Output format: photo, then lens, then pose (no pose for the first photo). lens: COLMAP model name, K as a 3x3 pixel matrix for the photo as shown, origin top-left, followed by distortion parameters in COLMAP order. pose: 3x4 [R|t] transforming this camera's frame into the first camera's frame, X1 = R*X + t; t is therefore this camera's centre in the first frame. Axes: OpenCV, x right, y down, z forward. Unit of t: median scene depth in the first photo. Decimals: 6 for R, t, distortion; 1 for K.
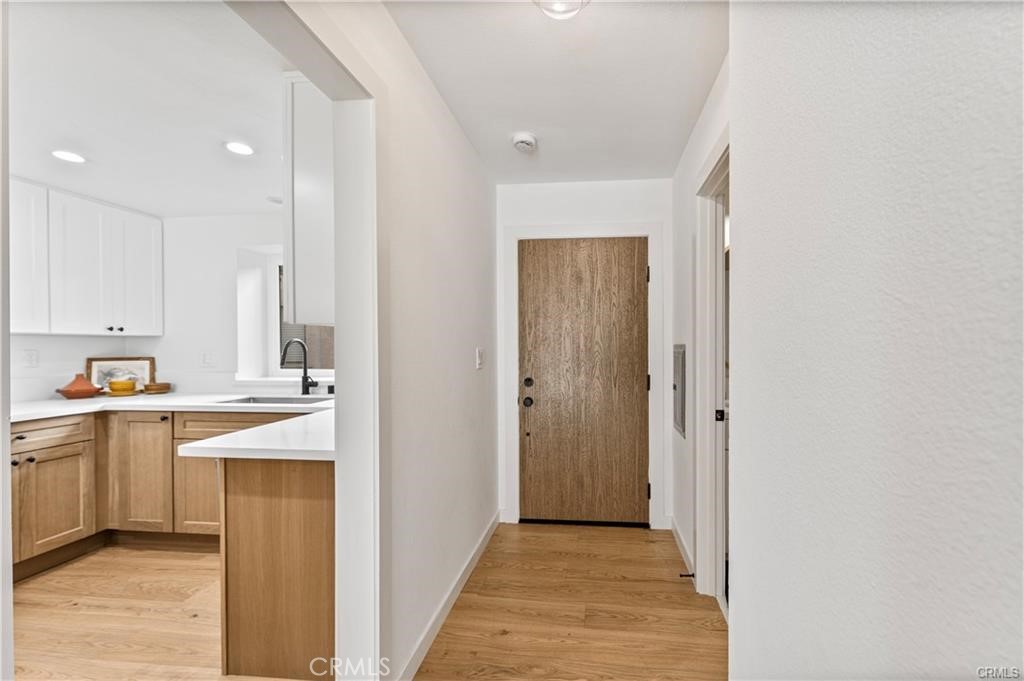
lens RADIAL K [[411.6, 0, 538.1], [0, 411.6, 349.4], [0, 0, 1]] dist [-0.000455, 0.000341]
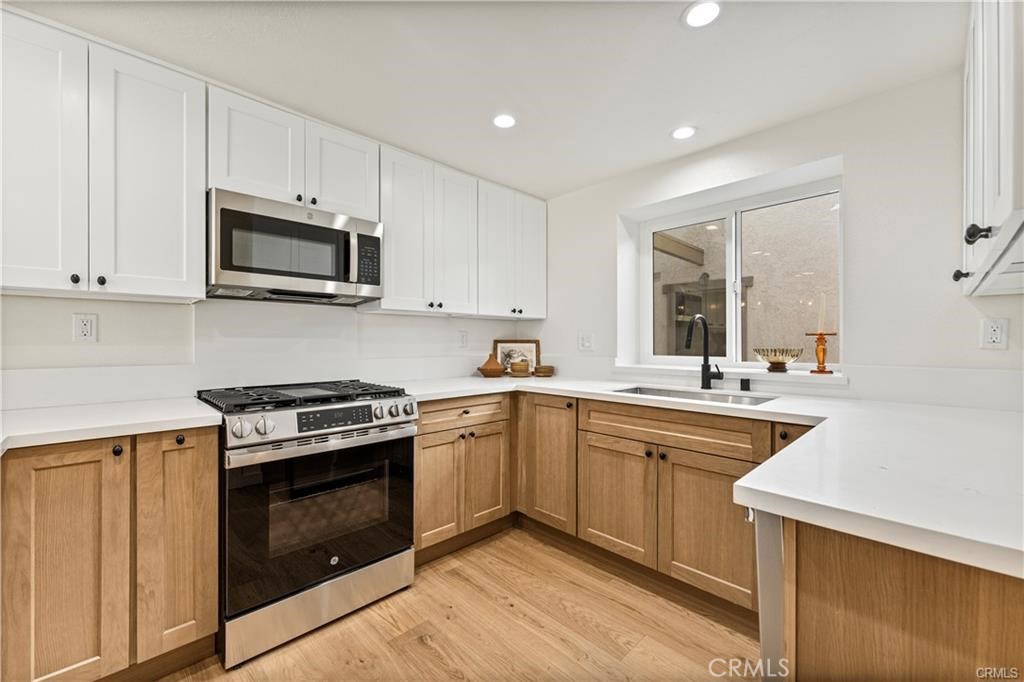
lens RADIAL K [[416.5, 0, 517.2], [0, 416.5, 342.3], [0, 0, 1]] dist [0.013168, 0.000020]
pose [[0.768795, 0.004245, -0.639481, -0.411281], [-0.006282, 0.999980, -0.000914, 0.032839], [0.639464, 0.004720, 0.768806, 0.231545]]
